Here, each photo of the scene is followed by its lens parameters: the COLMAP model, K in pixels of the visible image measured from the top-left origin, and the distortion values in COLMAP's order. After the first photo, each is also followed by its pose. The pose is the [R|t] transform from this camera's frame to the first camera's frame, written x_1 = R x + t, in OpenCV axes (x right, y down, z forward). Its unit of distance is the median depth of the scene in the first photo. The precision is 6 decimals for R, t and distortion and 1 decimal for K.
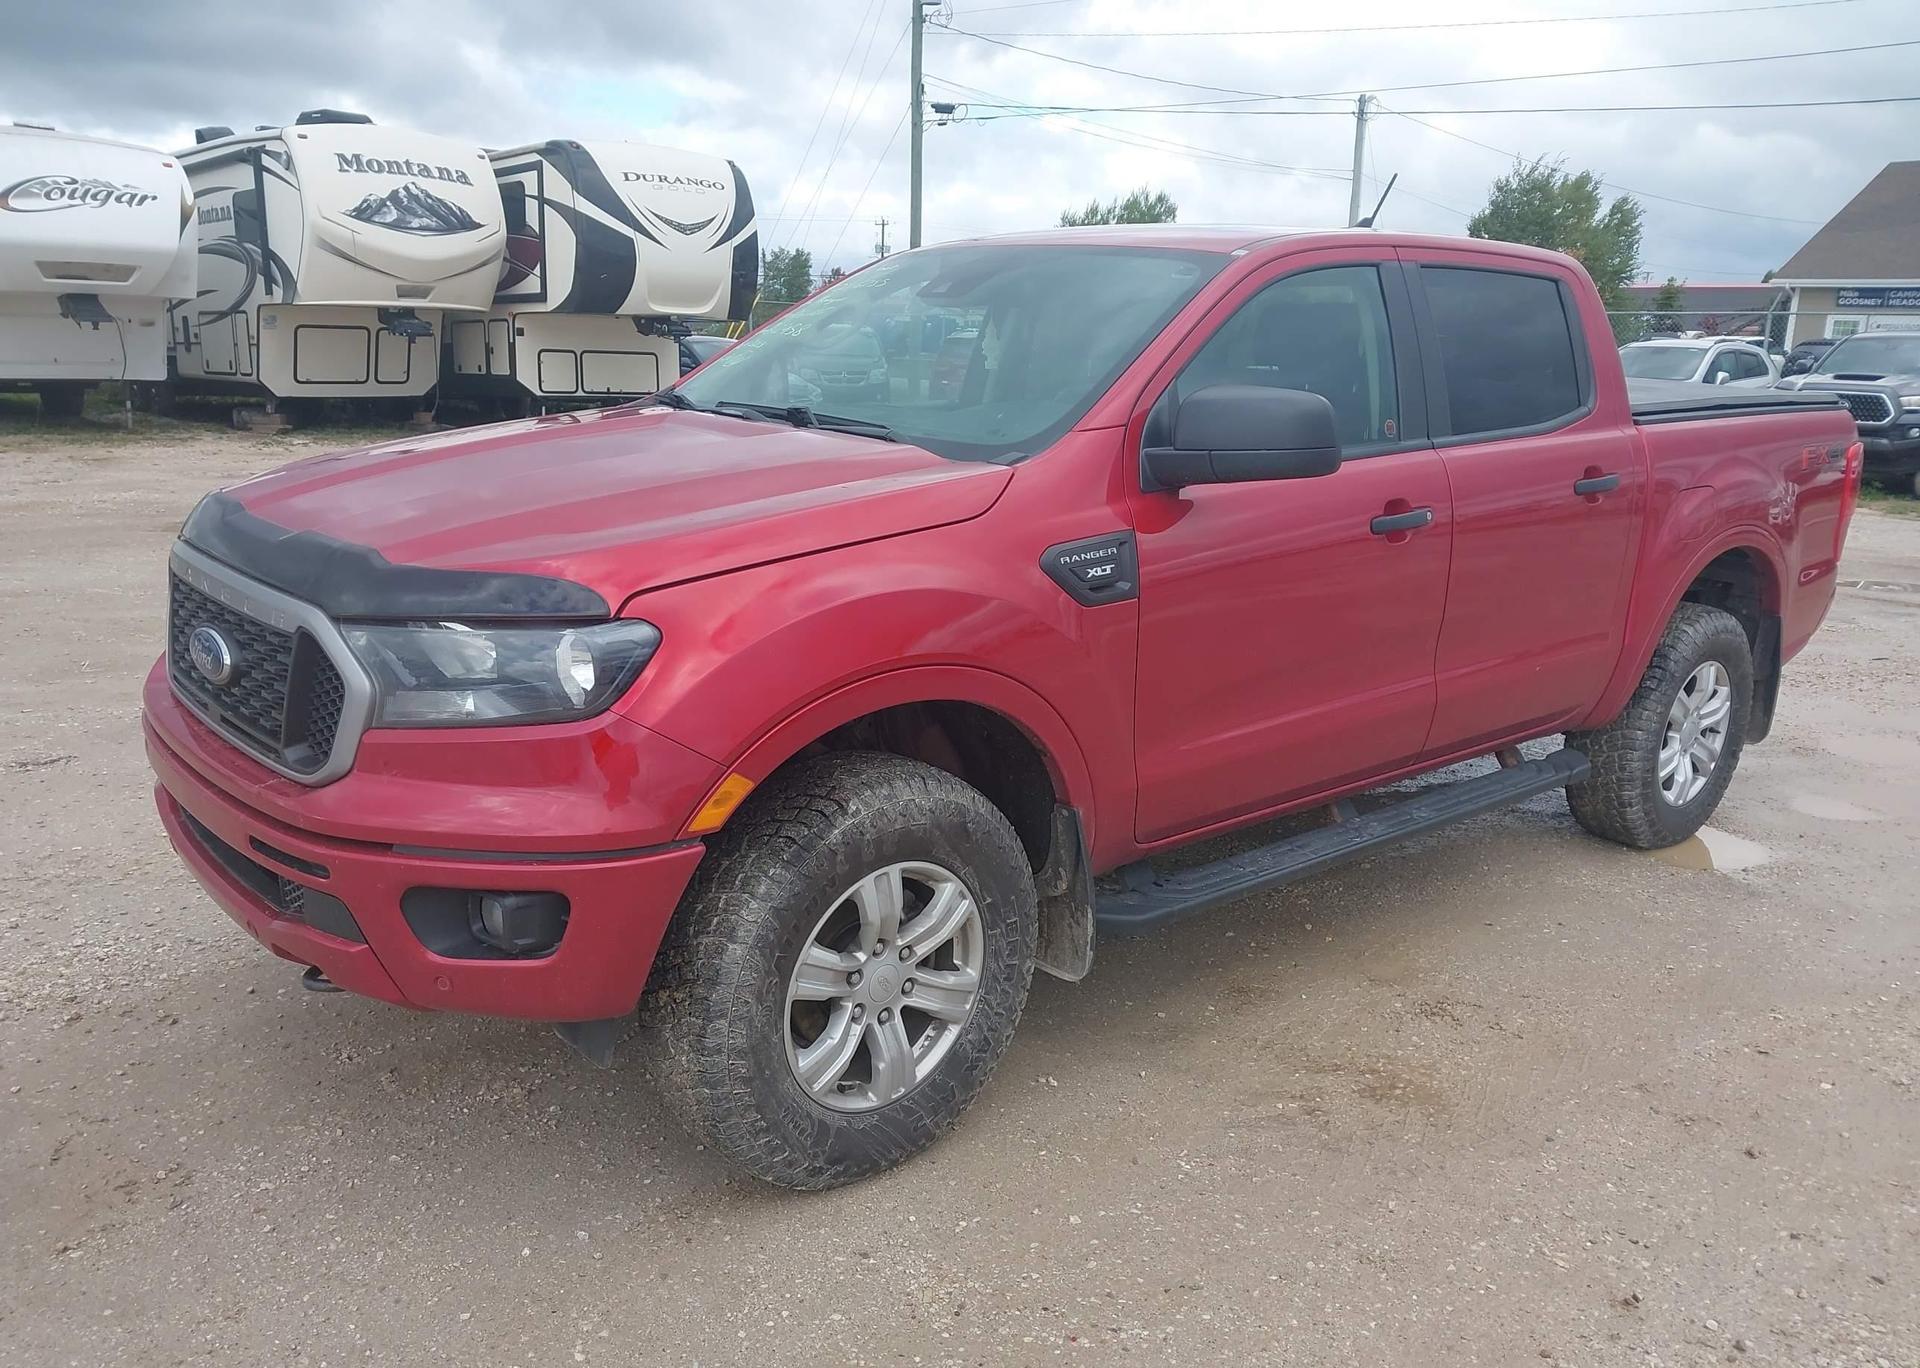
lens RADIAL K [[1508.2, 0, 917.4], [0, 1508.2, 692.9], [0, 0, 1]] dist [0.060651, -0.055242]
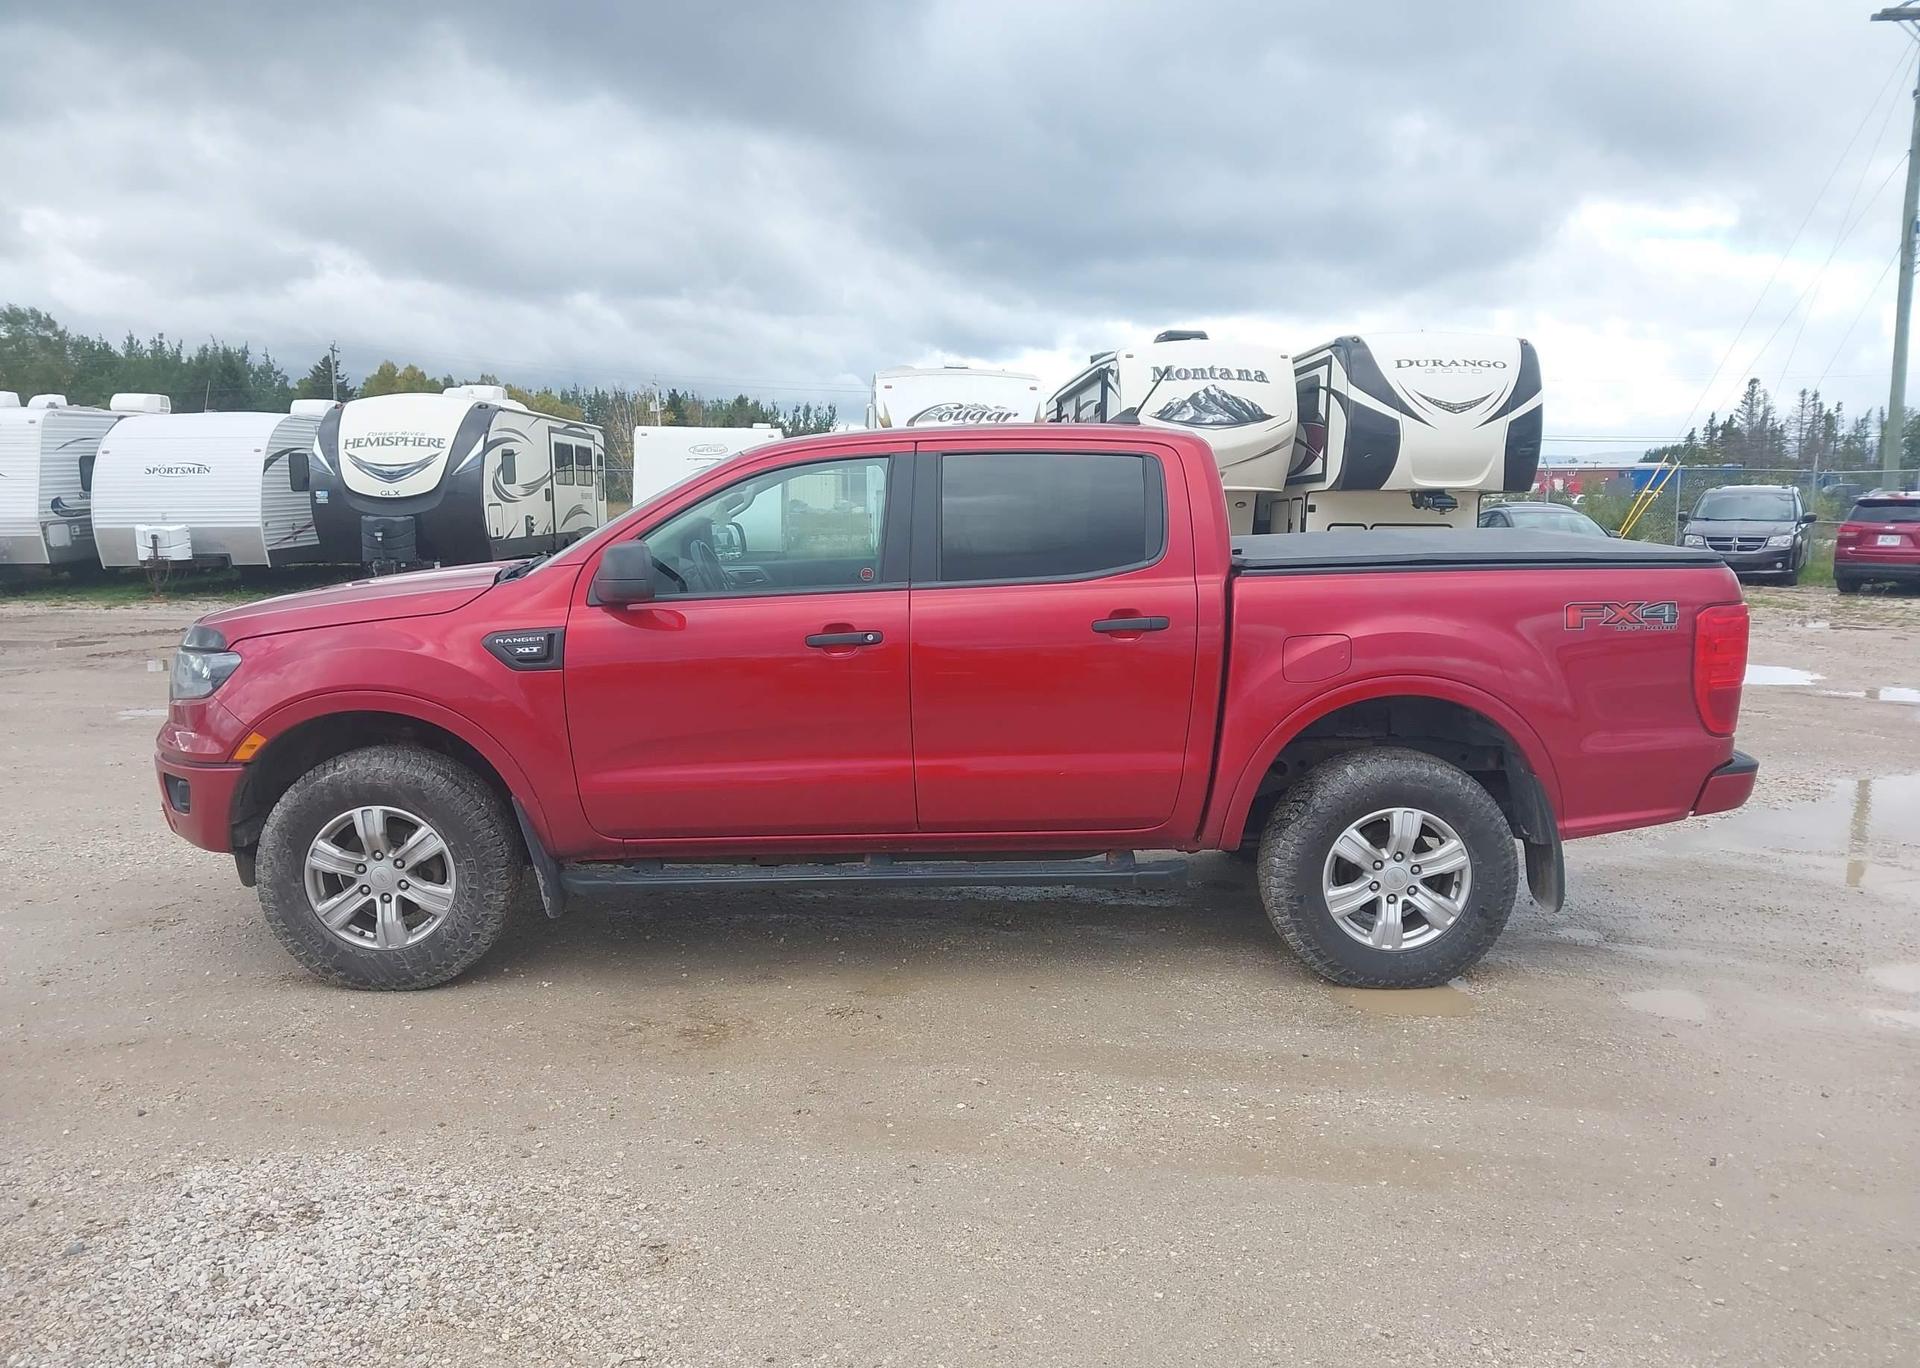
lens RADIAL K [[1501.7, 0, 937.7], [0, 1501.7, 717.7], [0, 0, 1]] dist [0.041069, -0.048413]
pose [[0.781845, 0.069203, -0.619620, 0.239376], [-0.128581, 0.990354, -0.051637, 0.002955], [0.610069, 0.120043, 0.783202, 0.002252]]
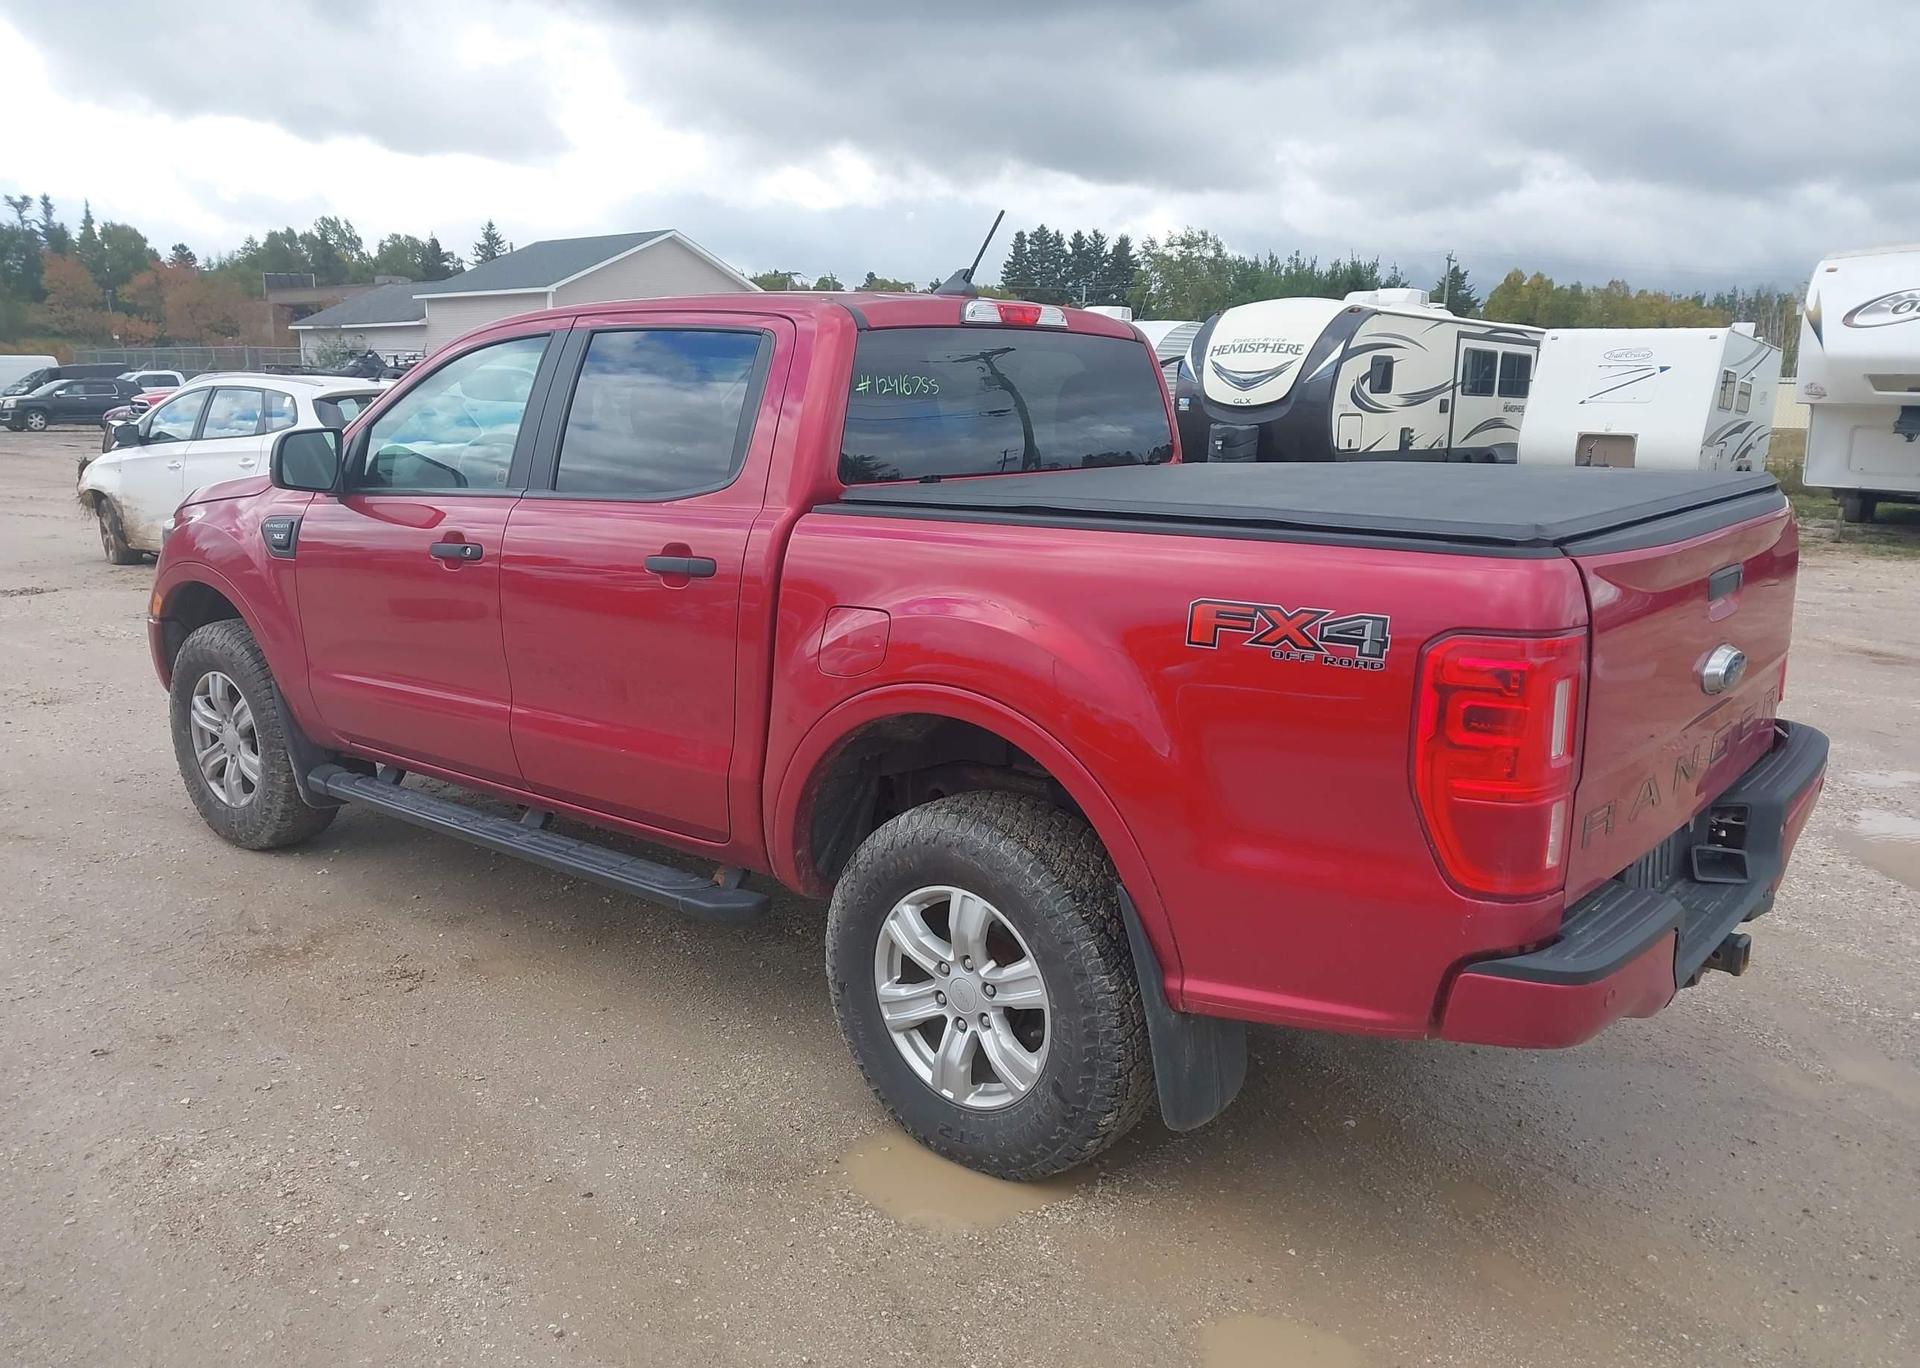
lens RADIAL K [[1501.7, 0, 937.7], [0, 1501.7, 717.7], [0, 0, 1]] dist [0.041069, -0.048413]
pose [[0.181981, 0.187951, -0.965172, 0.300422], [-0.247102, 0.958805, 0.140121, -0.048078], [0.951748, 0.212997, 0.220927, 0.220978]]
